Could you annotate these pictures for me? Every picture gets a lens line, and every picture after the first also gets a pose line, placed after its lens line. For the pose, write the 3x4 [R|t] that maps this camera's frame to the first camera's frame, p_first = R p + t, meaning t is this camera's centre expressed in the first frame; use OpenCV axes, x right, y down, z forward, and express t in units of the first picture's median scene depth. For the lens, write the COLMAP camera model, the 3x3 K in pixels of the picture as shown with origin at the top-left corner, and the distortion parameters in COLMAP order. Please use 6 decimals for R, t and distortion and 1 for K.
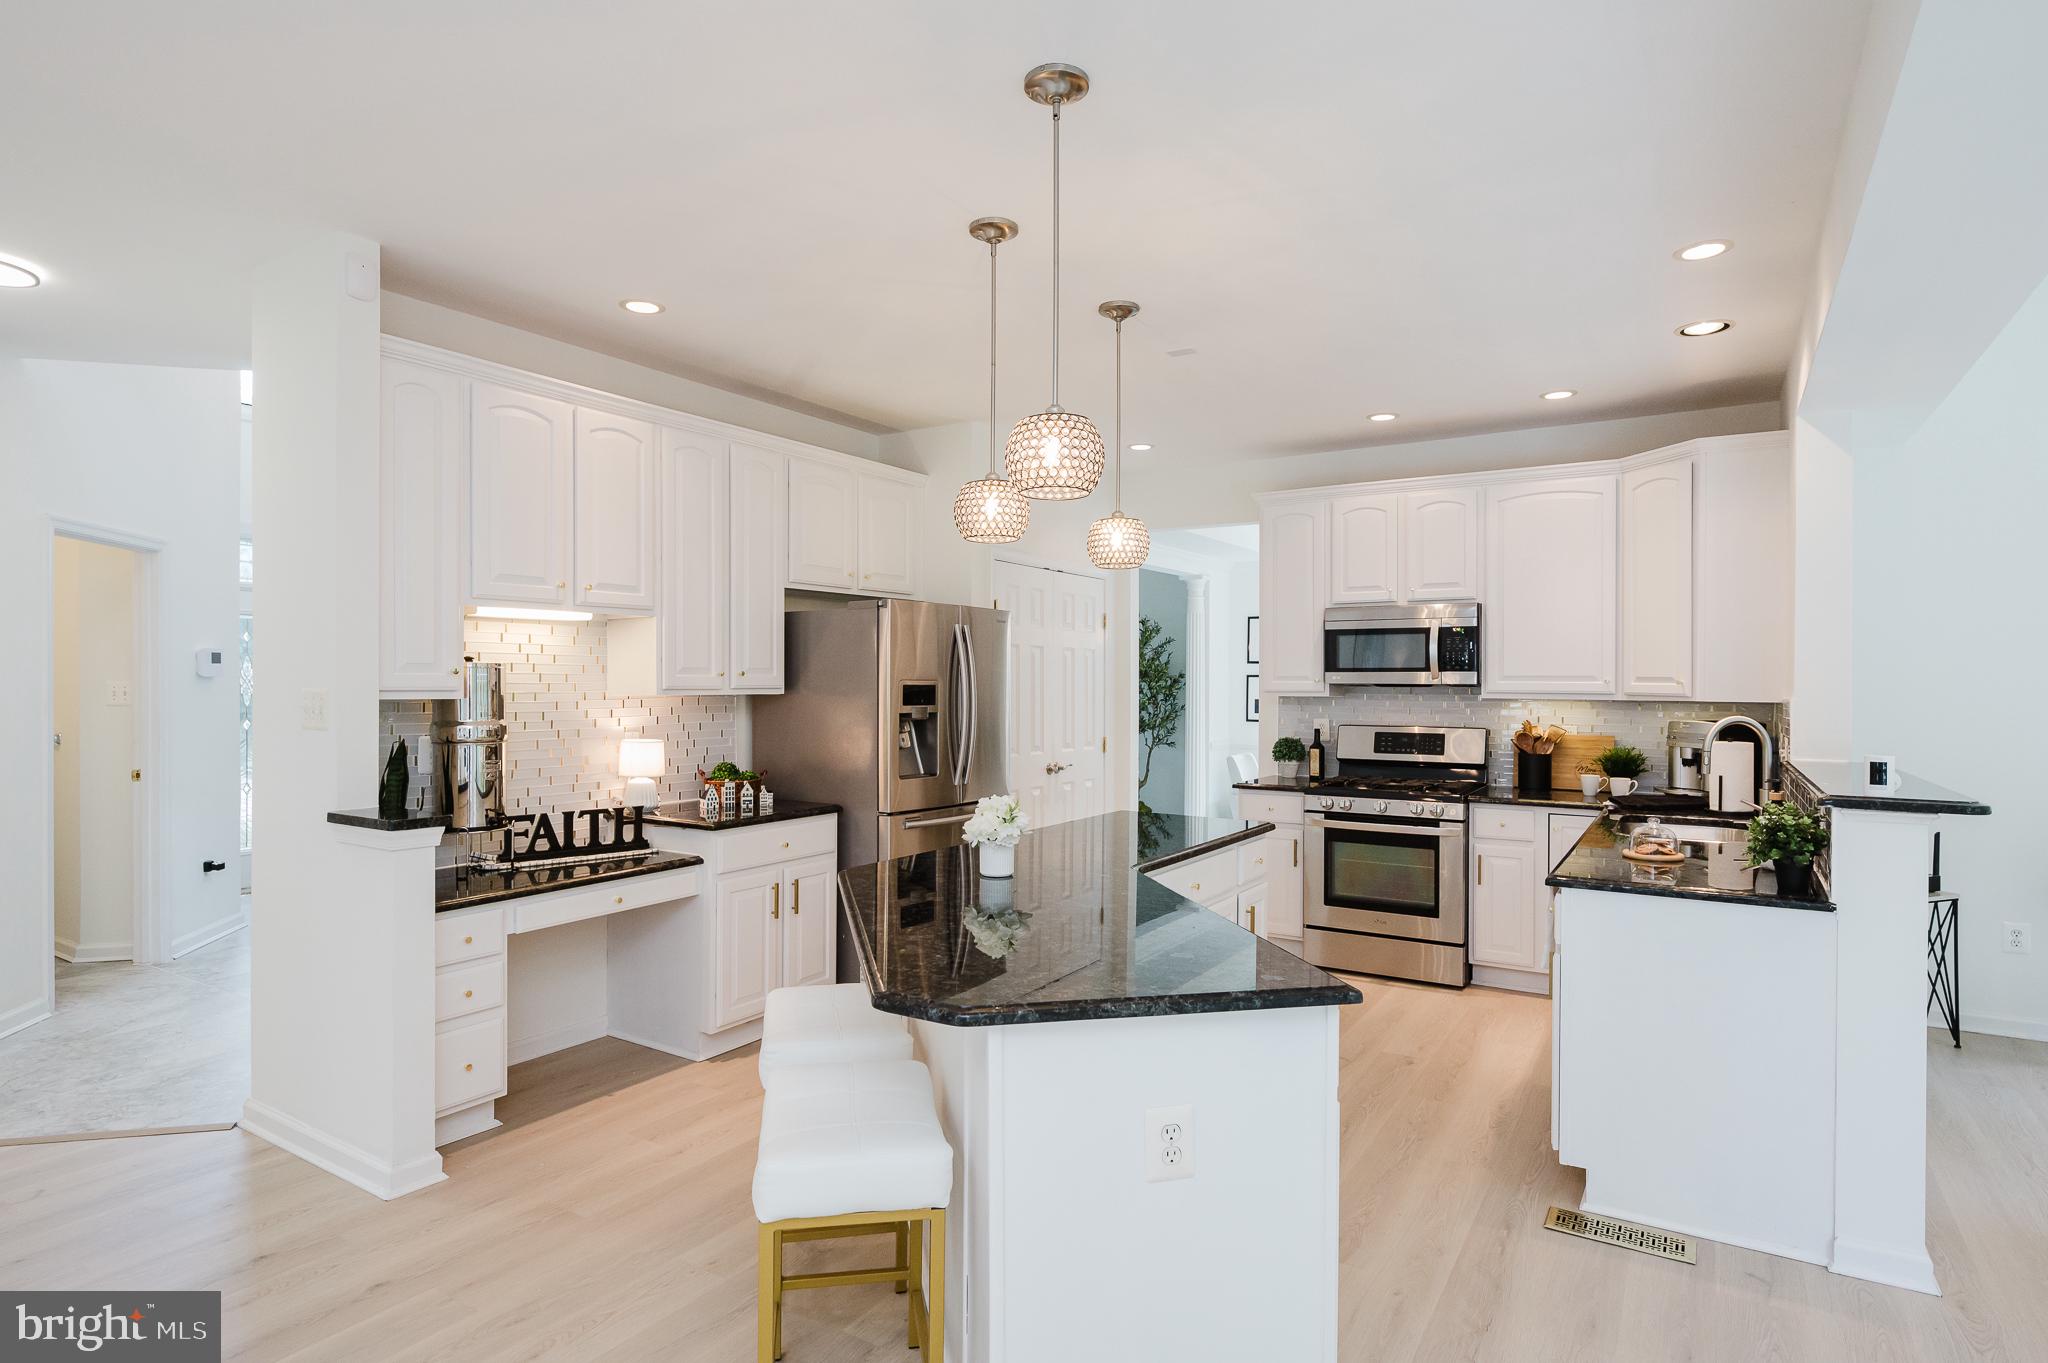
lens RADIAL K [[1065.9, 0, 1024.0], [0, 1065.9, 687.7], [0, 0, 1]] dist [-0.004391, -0.000035]
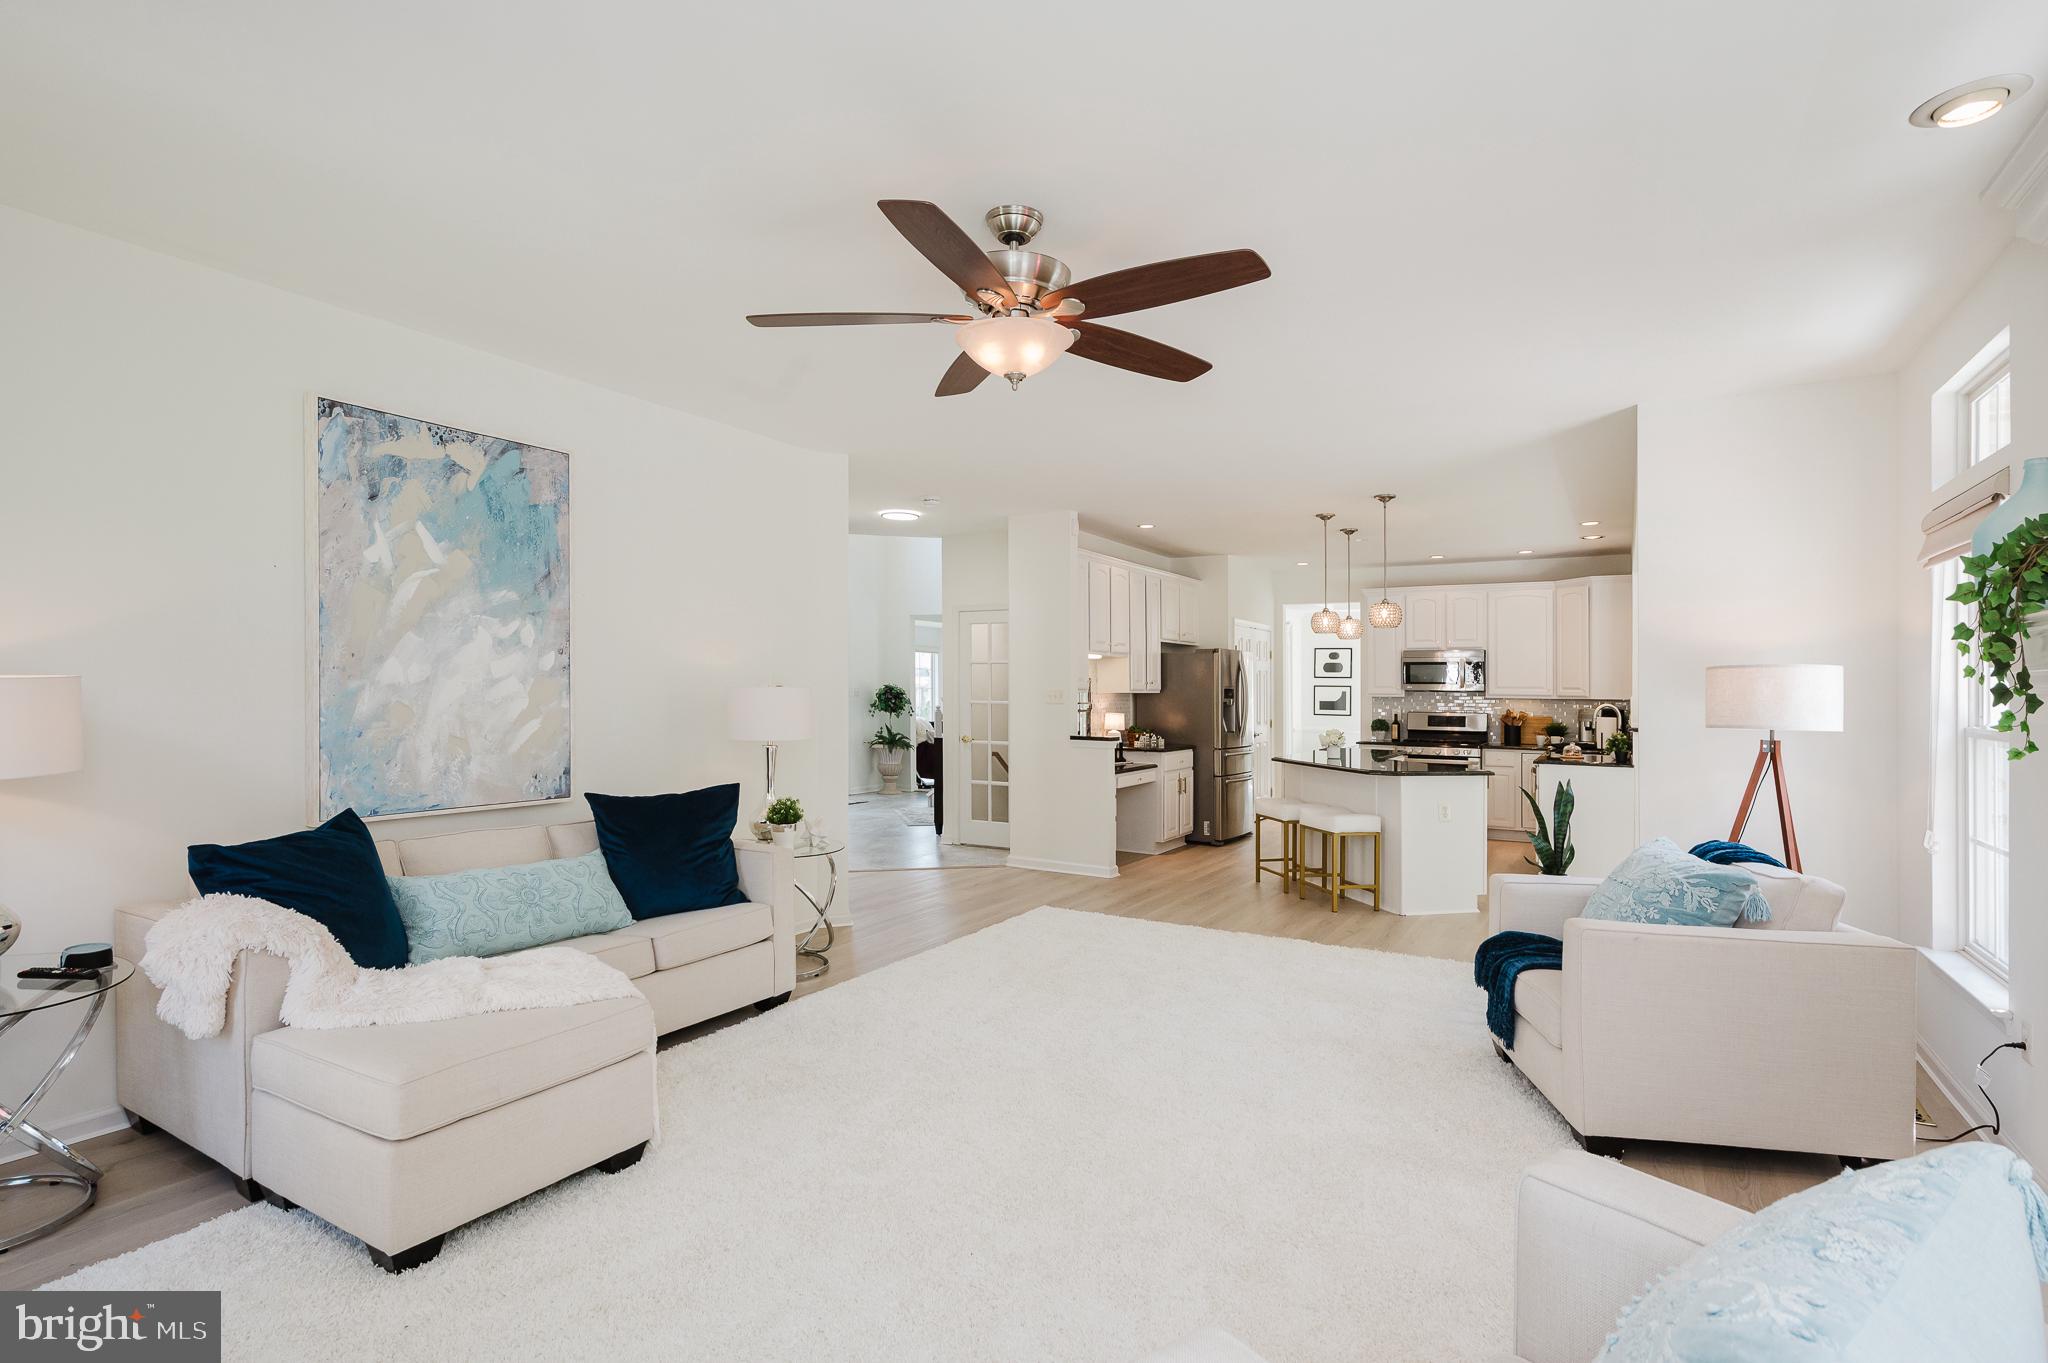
lens RADIAL K [[977.8, 0, 1028.3], [0, 977.8, 683.1], [0, 0, 1]] dist [-0.002282, -0.000062]
pose [[0.999465, 0.006158, 0.032112, -0.508862], [-0.005694, 0.999878, -0.014525, 0.015100], [-0.032198, 0.014334, 0.999379, -0.839763]]
